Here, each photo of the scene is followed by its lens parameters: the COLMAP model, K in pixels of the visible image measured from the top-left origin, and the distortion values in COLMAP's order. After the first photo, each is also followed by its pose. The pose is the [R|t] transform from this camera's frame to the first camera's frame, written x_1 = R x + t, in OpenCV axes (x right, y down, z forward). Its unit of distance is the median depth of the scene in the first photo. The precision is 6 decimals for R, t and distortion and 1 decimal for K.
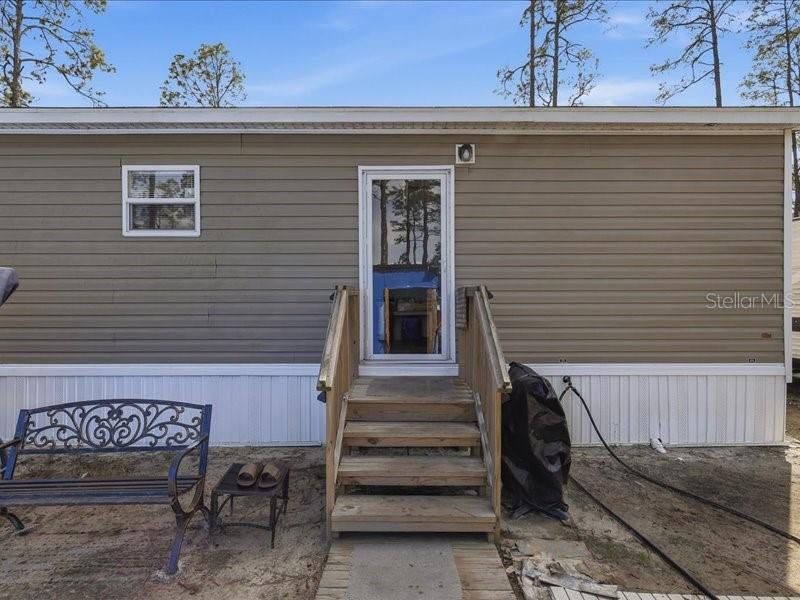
lens RADIAL K [[416.6, 0, 400.0], [0, 416.6, 300.0], [0, 0, 1]] dist [0.001792, 0.000862]
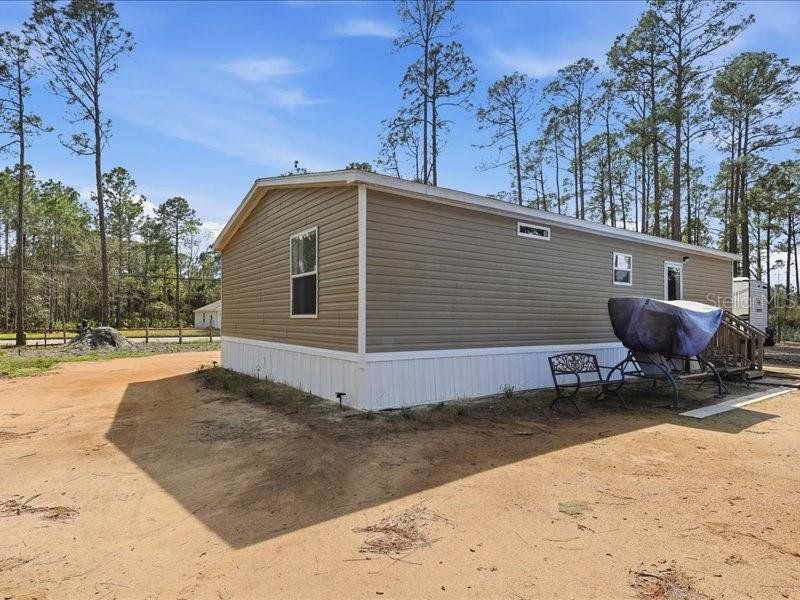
lens RADIAL K [[416.6, 0, 400.0], [0, 416.6, 300.0], [0, 0, 1]] dist [0.001792, 0.000862]
pose [[0.844589, 0.046741, 0.533371, -2.572276], [-0.005538, 0.996892, -0.078591, 0.142548], [-0.535386, 0.063423, 0.842223, -0.346875]]
